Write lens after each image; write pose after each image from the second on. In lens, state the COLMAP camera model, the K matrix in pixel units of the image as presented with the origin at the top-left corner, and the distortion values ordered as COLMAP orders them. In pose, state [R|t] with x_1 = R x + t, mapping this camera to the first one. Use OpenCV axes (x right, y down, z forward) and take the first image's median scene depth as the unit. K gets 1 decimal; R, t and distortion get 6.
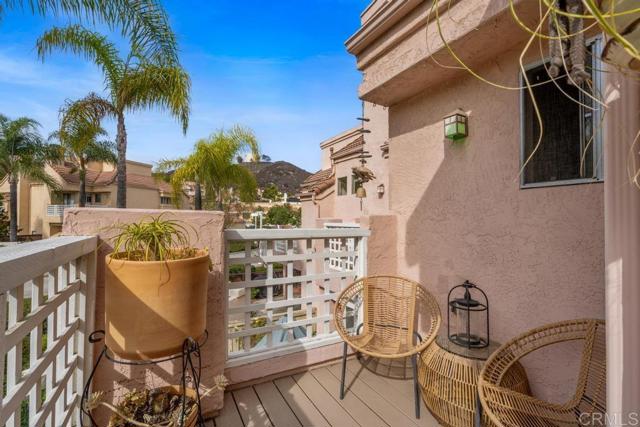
lens RADIAL K [[292.6, 0, 319.9], [0, 292.6, 210.1], [0, 0, 1]] dist [-0.013016, 0.004842]
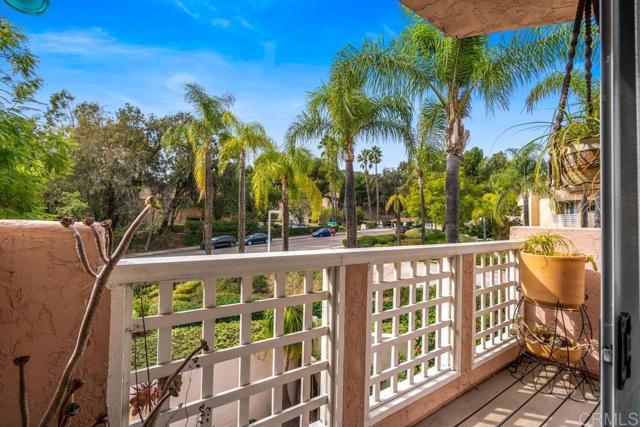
lens RADIAL K [[292.6, 0, 319.7], [0, 292.6, 214.6], [0, 0, 1]] dist [-0.013016, 0.004842]
pose [[0.129628, -0.026465, -0.991209, 0.099533], [0.013708, 0.999596, -0.024896, -0.005632], [0.991468, -0.010360, 0.129939, -0.060190]]
